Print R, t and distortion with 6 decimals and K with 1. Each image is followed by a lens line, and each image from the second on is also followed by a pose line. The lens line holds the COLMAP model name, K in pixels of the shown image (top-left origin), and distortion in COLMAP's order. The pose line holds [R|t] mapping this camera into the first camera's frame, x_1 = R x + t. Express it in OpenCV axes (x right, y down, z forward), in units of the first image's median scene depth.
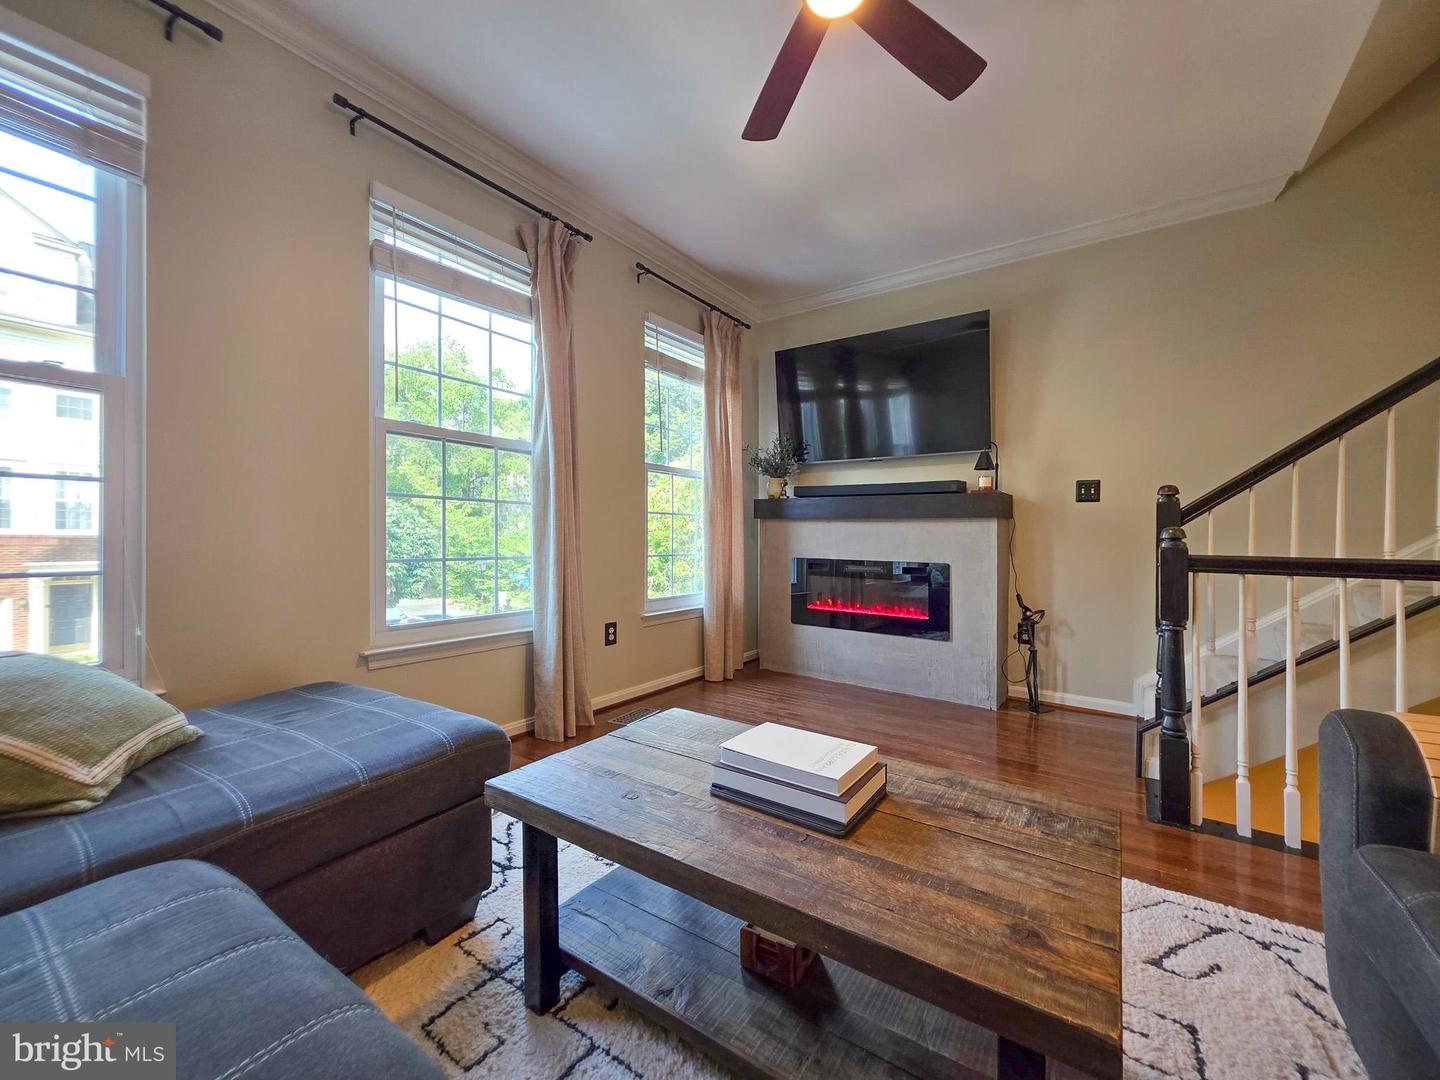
lens RADIAL K [[582.4, 0, 724.9], [0, 582.4, 539.7], [0, 0, 1]] dist [0.003198, 0.000056]
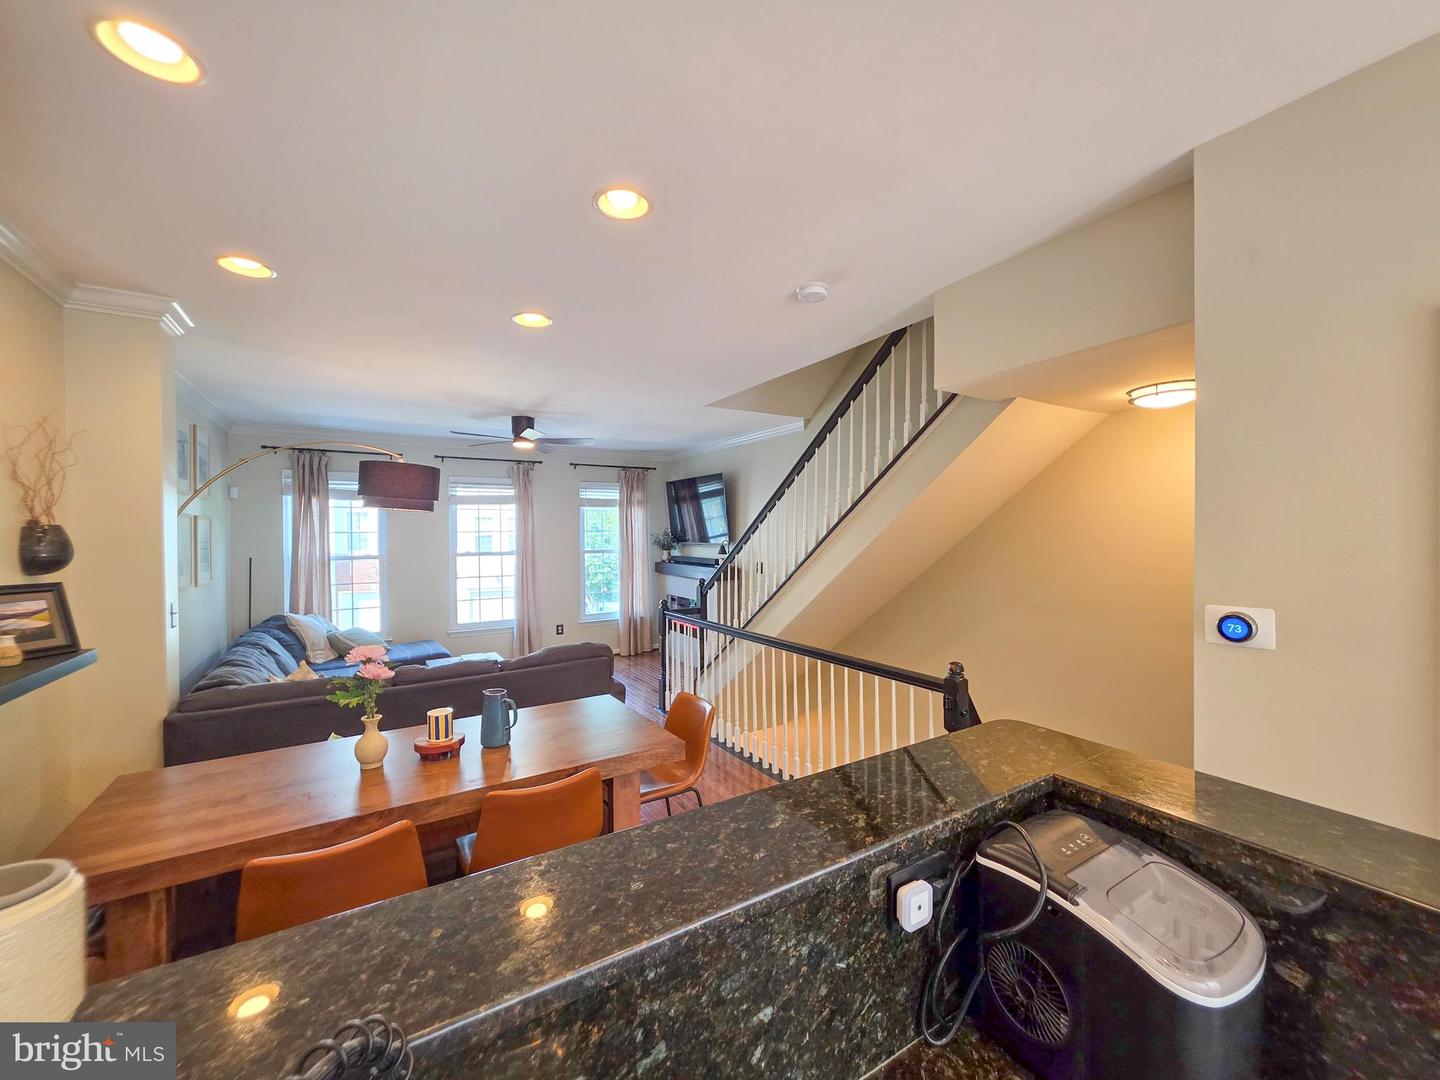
lens RADIAL K [[582.4, 0, 721.2], [0, 582.4, 537.6], [0, 0, 1]] dist [0.003198, 0.000056]
pose [[0.912594, -0.020680, -0.408344, 1.119769], [0.020698, 0.999776, -0.004376, -0.148237], [0.408343, -0.004458, 0.912818, -0.692939]]
